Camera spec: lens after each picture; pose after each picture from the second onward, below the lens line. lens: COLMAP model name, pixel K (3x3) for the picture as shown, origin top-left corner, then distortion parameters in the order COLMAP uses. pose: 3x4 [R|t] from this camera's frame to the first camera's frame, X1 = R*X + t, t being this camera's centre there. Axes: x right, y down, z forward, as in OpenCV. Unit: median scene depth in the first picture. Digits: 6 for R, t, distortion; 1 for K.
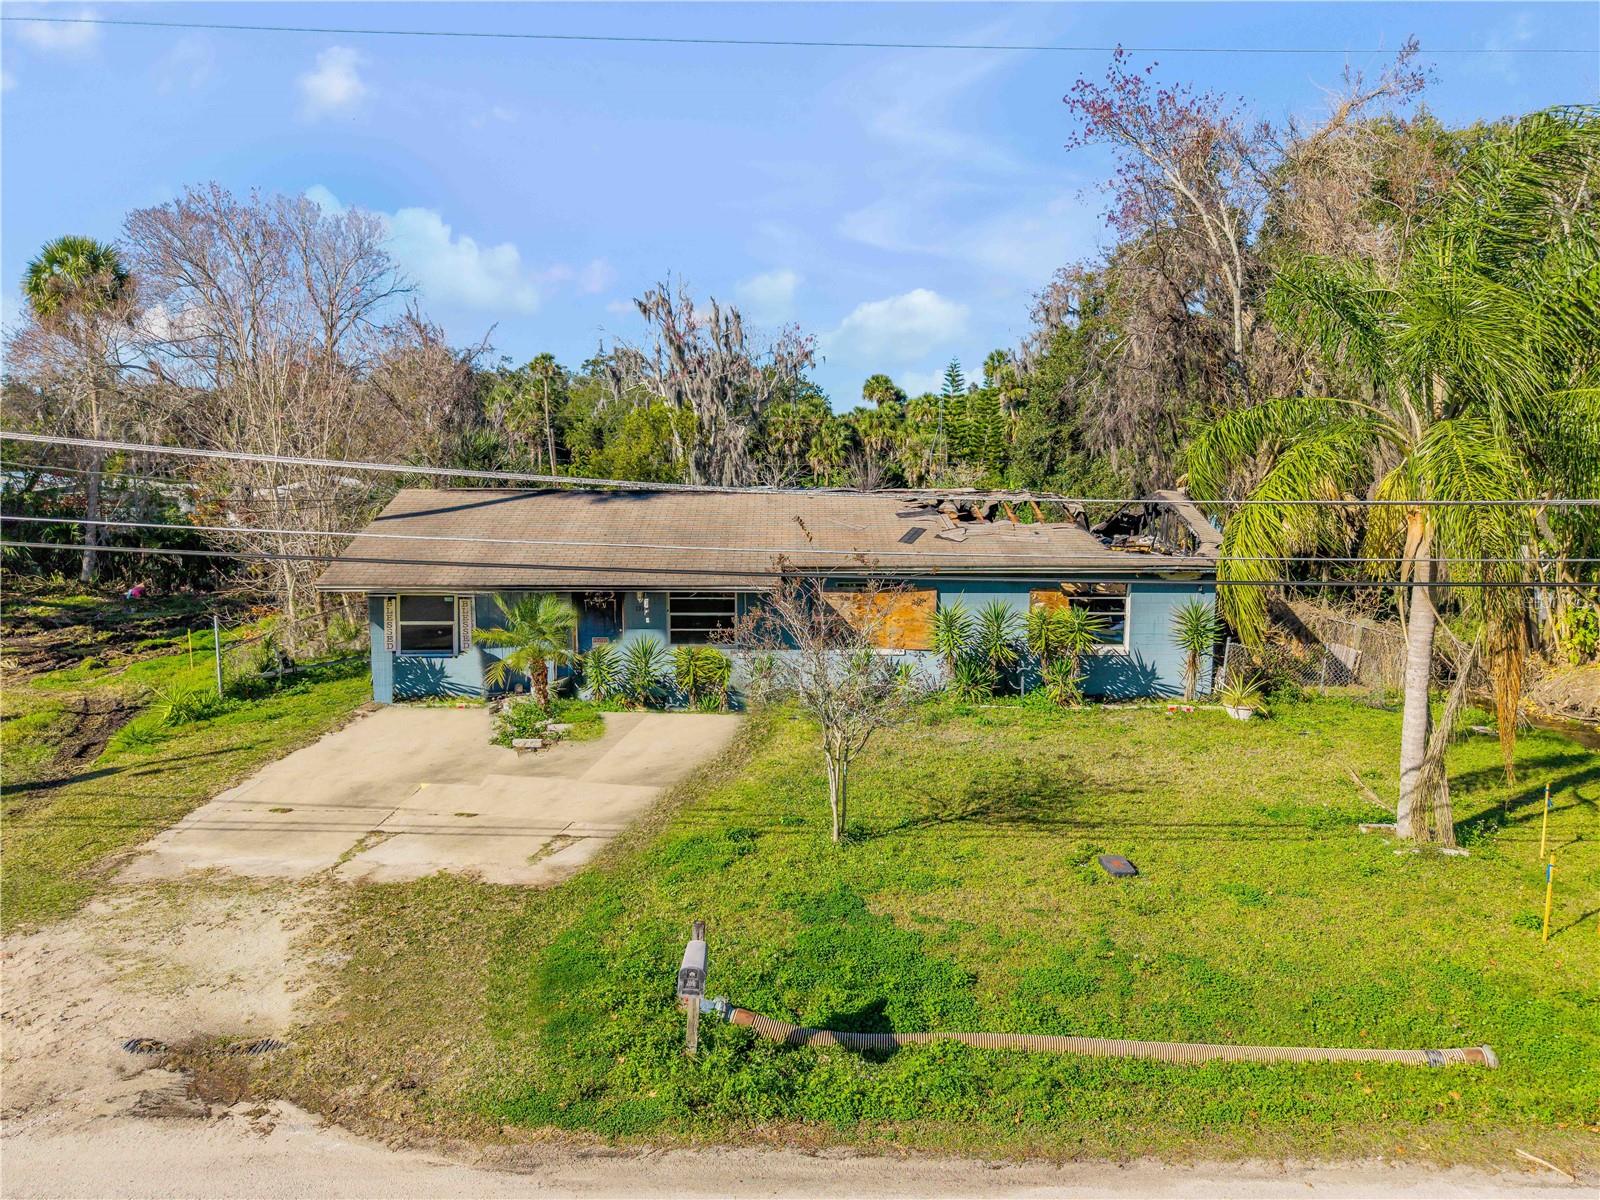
lens RADIAL K [[1095.3, 0, 800.6], [0, 1095.3, 591.3], [0, 0, 1]] dist [-0.000472, 0.001478]
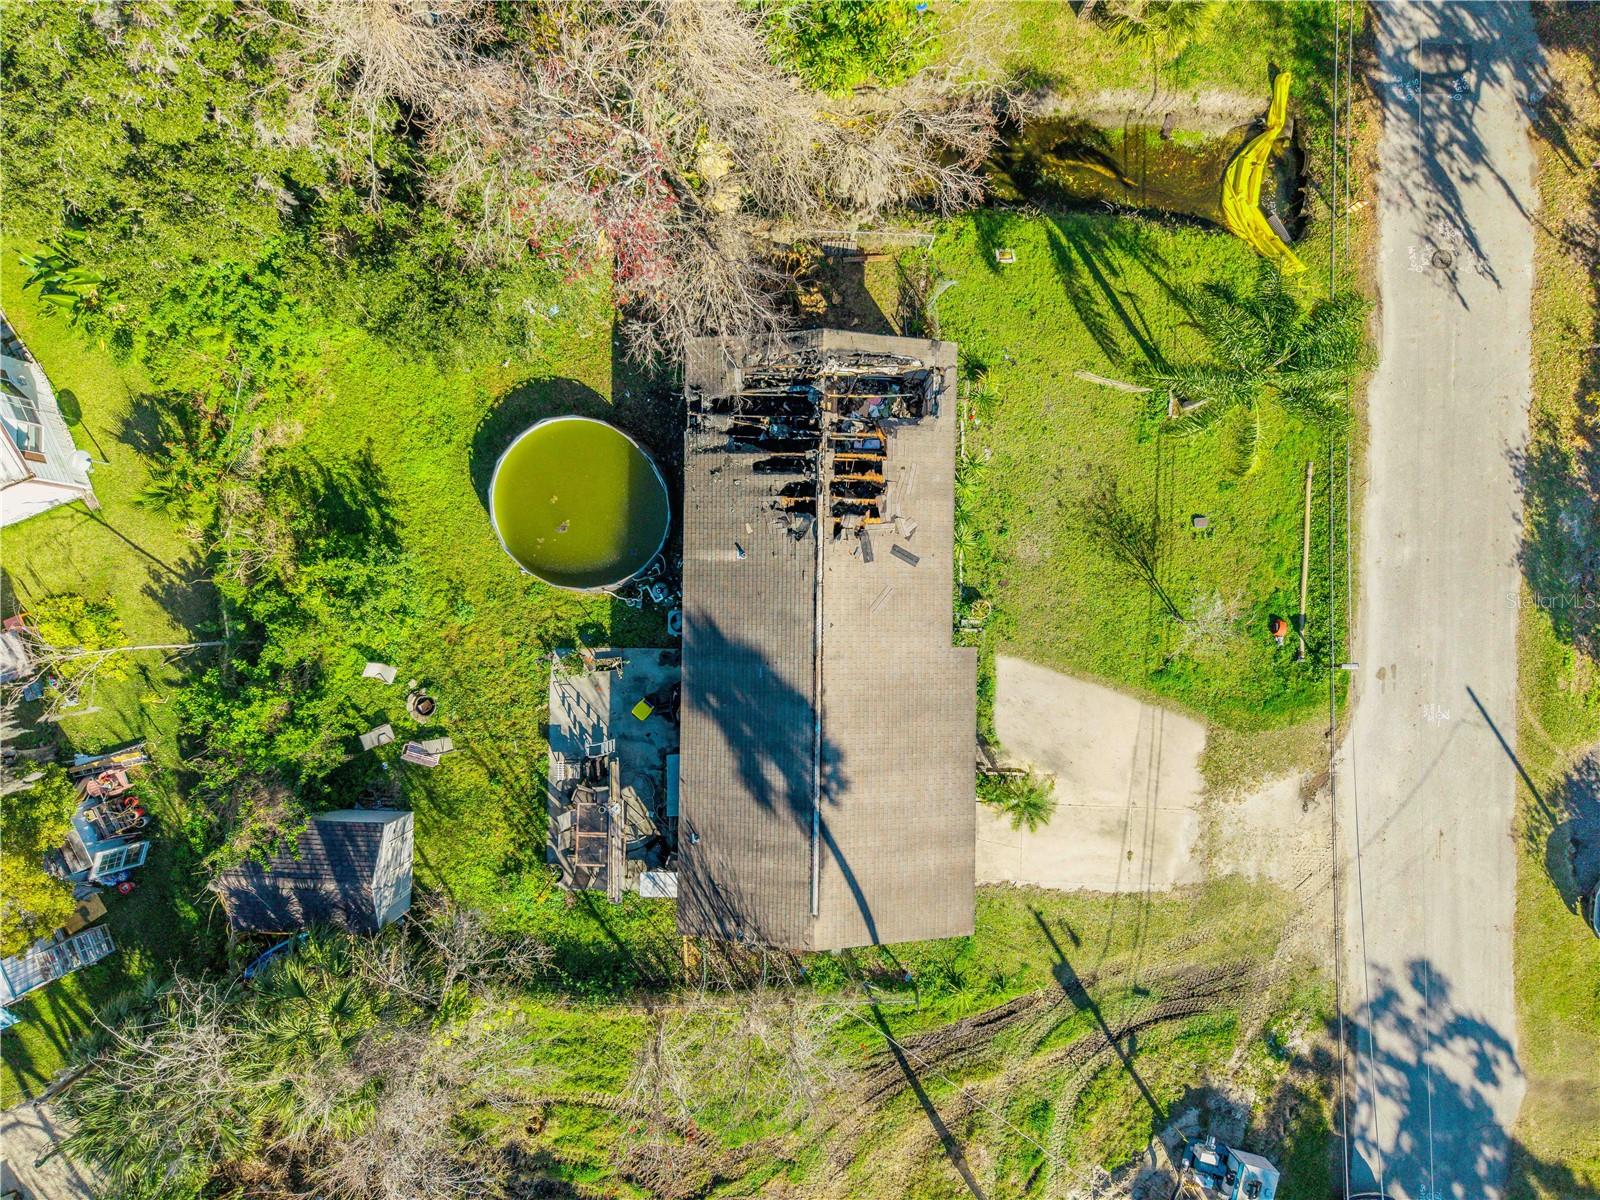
lens RADIAL K [[1095.3, 0, 793.6], [0, 1095.3, 611.8], [0, 0, 1]] dist [-0.000472, 0.001478]
pose [[0.018063, -0.999813, -0.006868, 0.054096], [0.075843, -0.005479, 0.997105, -2.141267], [-0.996956, -0.018531, 0.075729, 1.505802]]
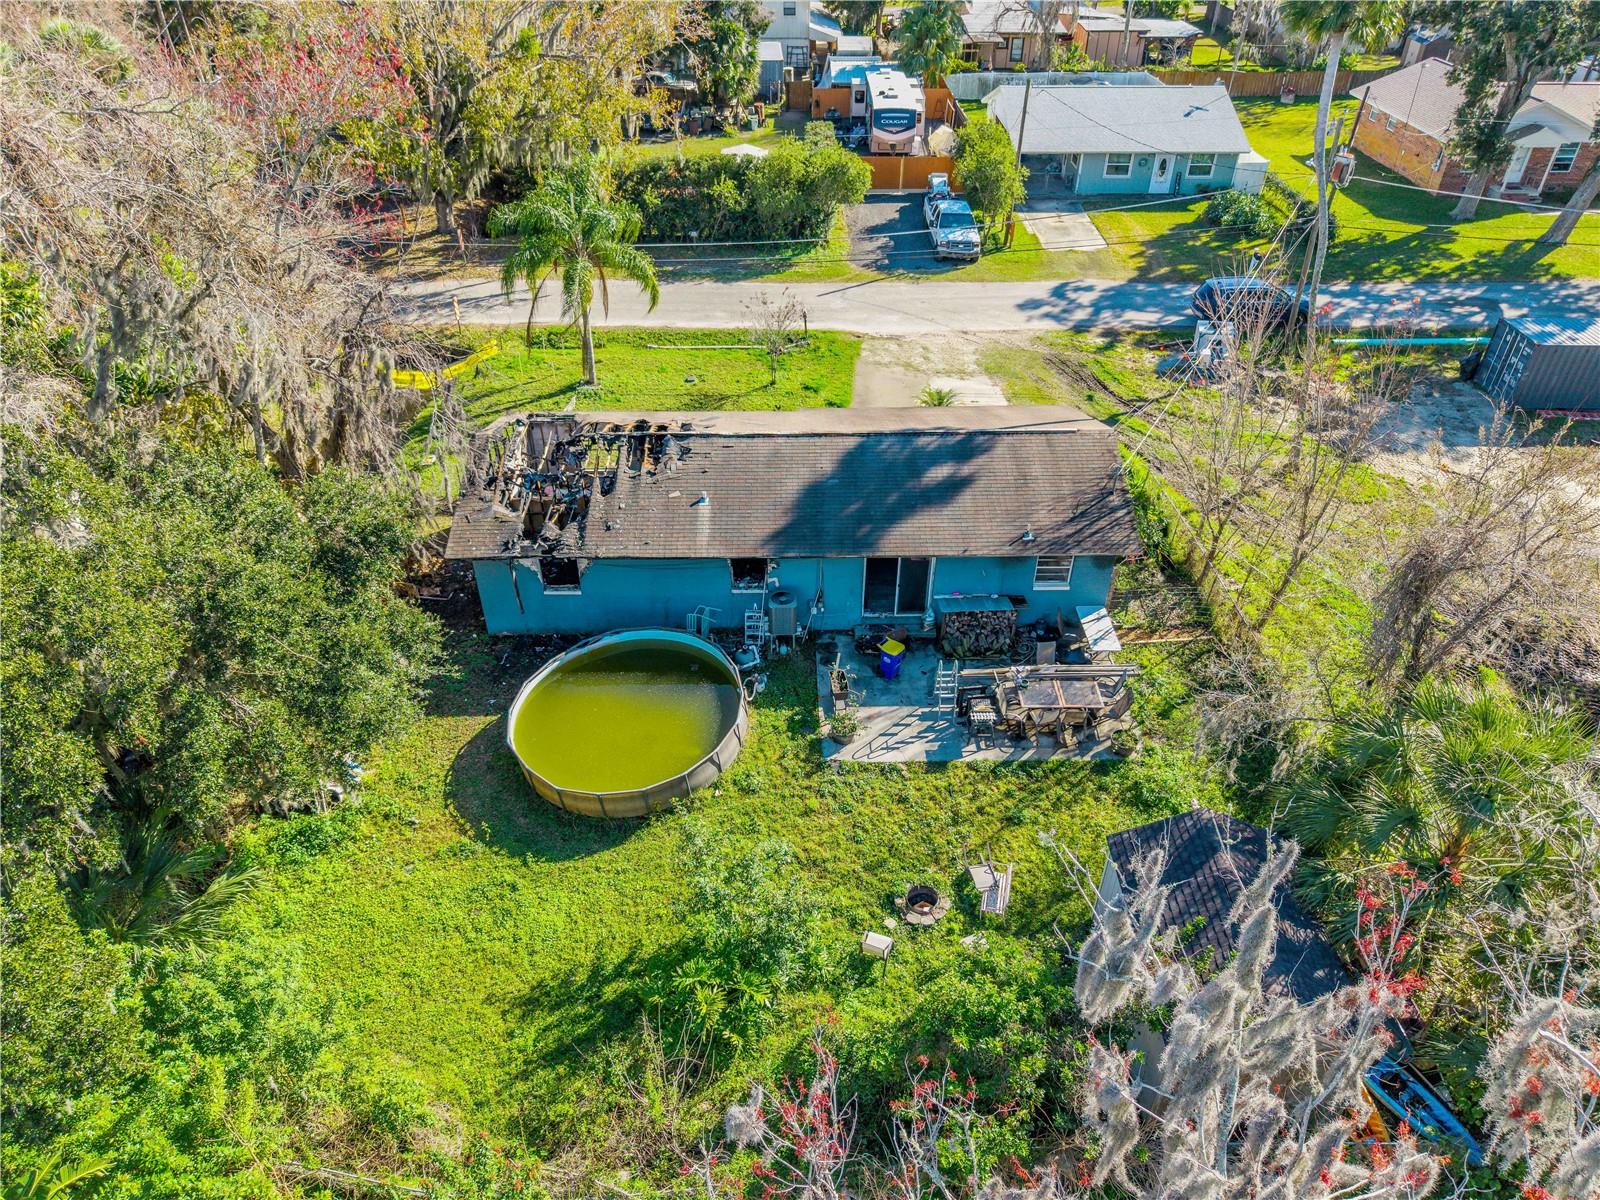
lens RADIAL K [[1095.3, 0, 806.9], [0, 1095.3, 603.4], [0, 0, 1]] dist [-0.000472, 0.001478]
pose [[-0.999770, 0.011350, -0.018212, 0.004923], [-0.003378, 0.754847, 0.655892, -1.174659], [0.021192, 0.655802, -0.754635, 3.297499]]
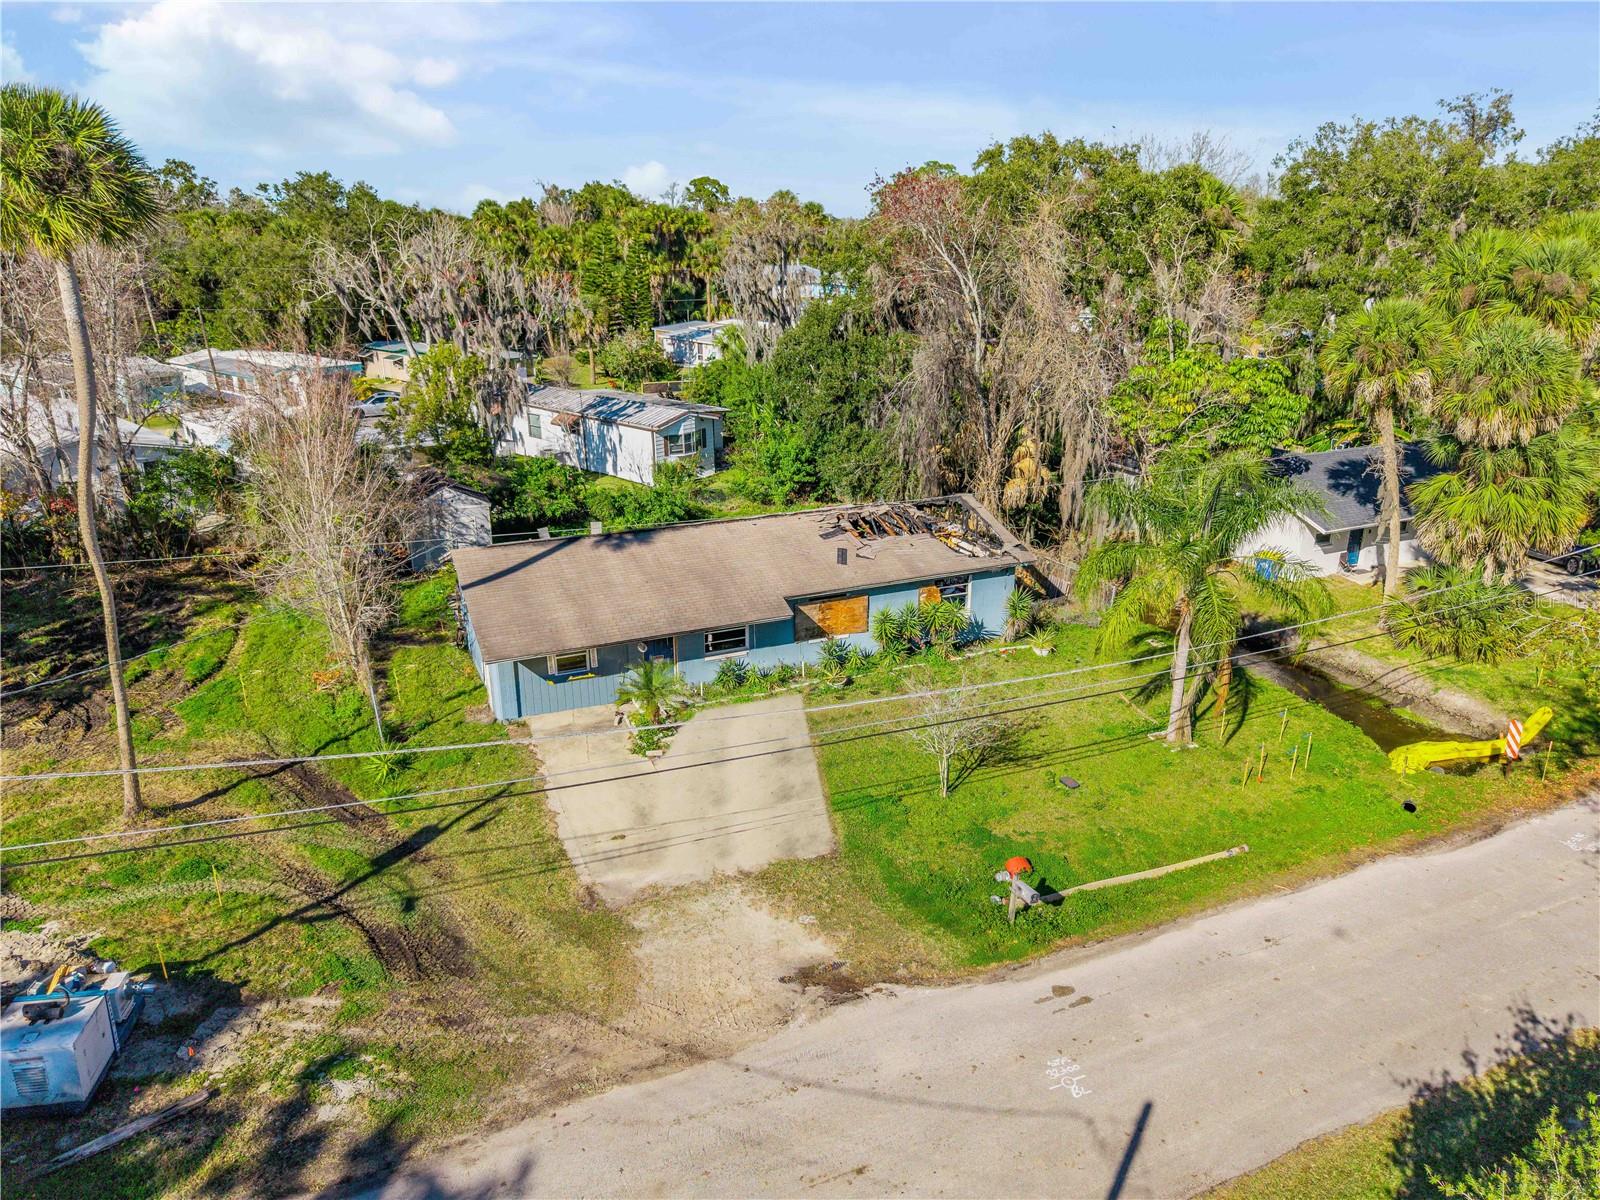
lens RADIAL K [[1095.3, 0, 813.9], [0, 1095.3, 600.9], [0, 0, 1]] dist [-0.000472, 0.001478]
pose [[0.908723, -0.131881, 0.396018, -0.785186], [0.041555, 0.972644, 0.228554, -0.491083], [-0.415326, -0.191236, 0.889344, -0.496657]]
